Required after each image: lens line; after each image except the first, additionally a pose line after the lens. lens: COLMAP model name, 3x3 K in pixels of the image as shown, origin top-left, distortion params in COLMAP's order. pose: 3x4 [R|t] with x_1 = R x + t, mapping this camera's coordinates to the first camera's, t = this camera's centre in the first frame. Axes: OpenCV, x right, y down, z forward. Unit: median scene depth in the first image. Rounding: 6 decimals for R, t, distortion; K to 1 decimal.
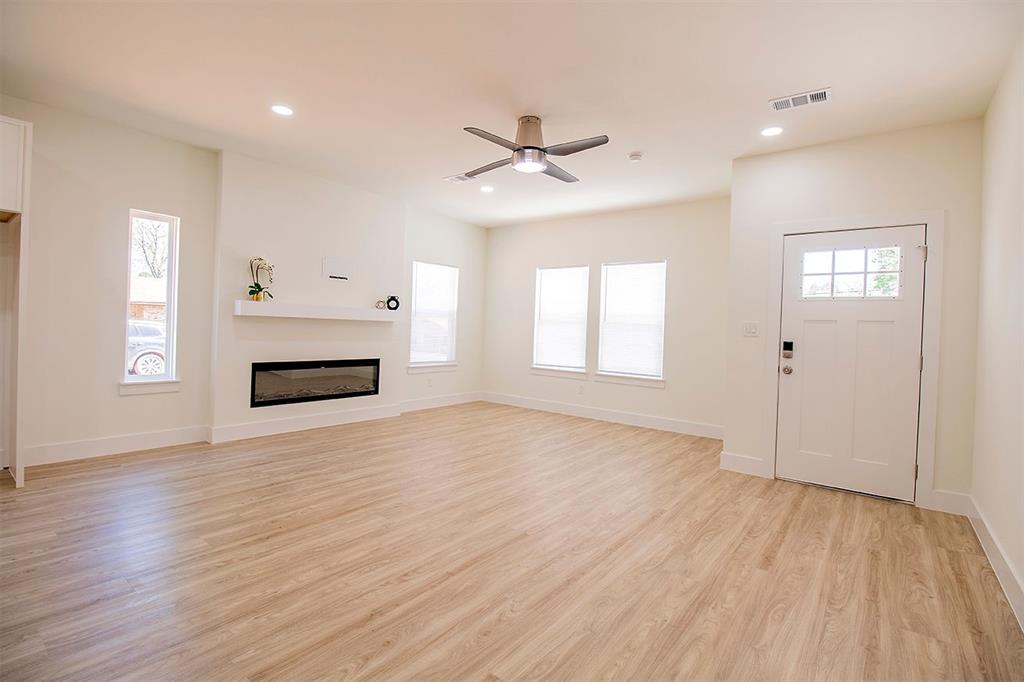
lens RADIAL K [[472.8, 0, 513.0], [0, 472.8, 331.7], [0, 0, 1]] dist [0.000958, -0.012831]
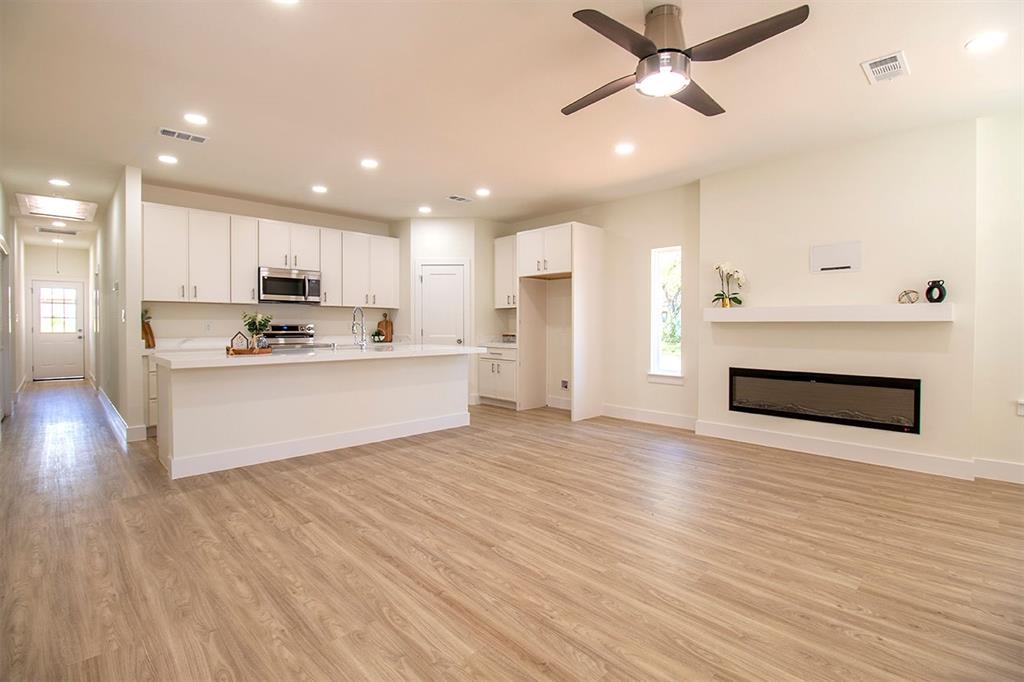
lens RADIAL K [[472.8, 0, 513.0], [0, 472.8, 331.7], [0, 0, 1]] dist [0.000958, -0.012831]
pose [[-0.134963, -0.021748, -0.990612, 0.600356], [-0.014736, 0.999693, -0.019940, 0.017193], [0.990741, 0.011906, -0.135242, 0.737502]]
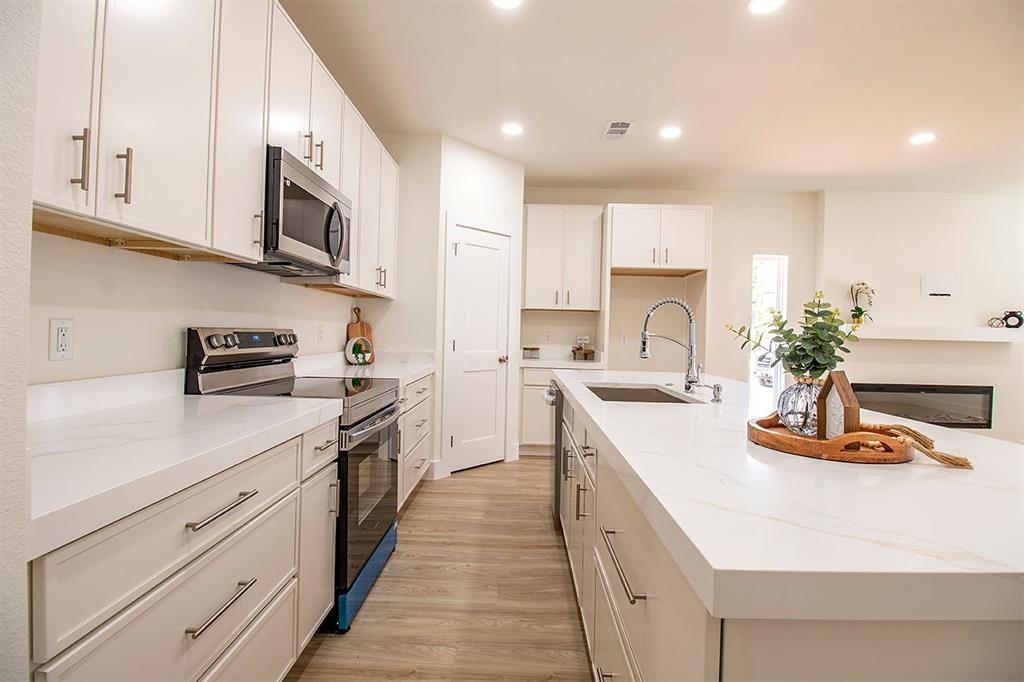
lens RADIAL K [[469.8, 0, 512.4], [0, 469.8, 333.0], [0, 0, 1]] dist [-0.000399, -0.012601]
pose [[0.602277, -0.019493, -0.798049, -0.191613], [-0.009544, 0.999455, -0.031616, -0.005661], [0.798230, 0.026658, 0.601762, -0.253073]]
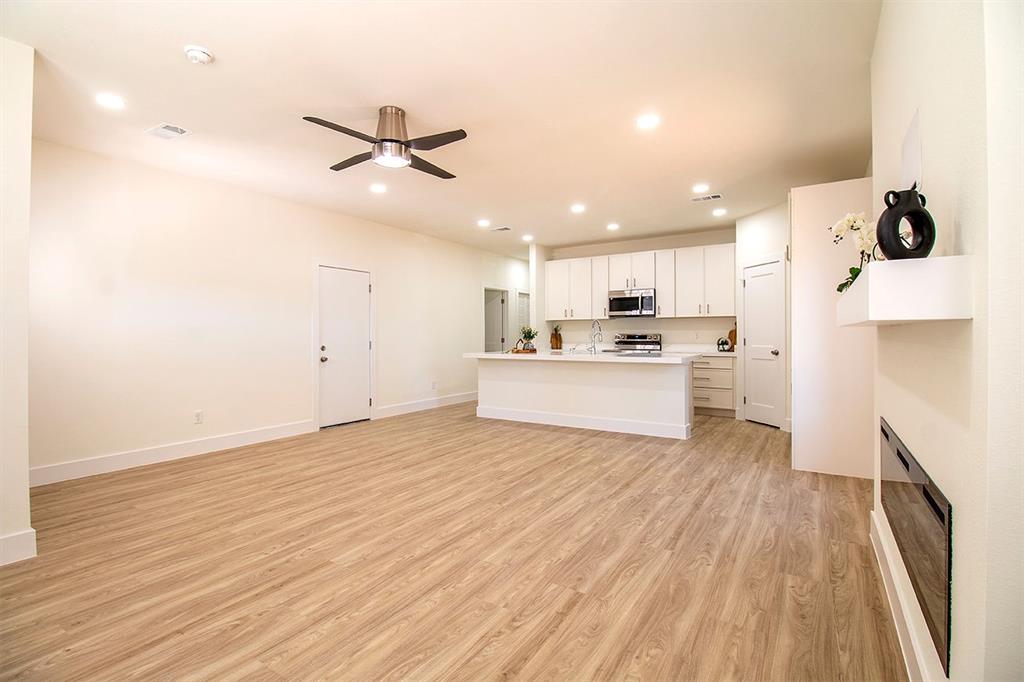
lens RADIAL K [[477.5, 0, 511.6], [0, 477.5, 332.5], [0, 0, 1]] dist [0.001007, -0.013272]
pose [[-0.994723, -0.031080, -0.097781, -0.098870], [-0.031268, 0.999511, 0.000388, -0.015950], [0.097721, 0.003443, -0.995208, 1.637600]]
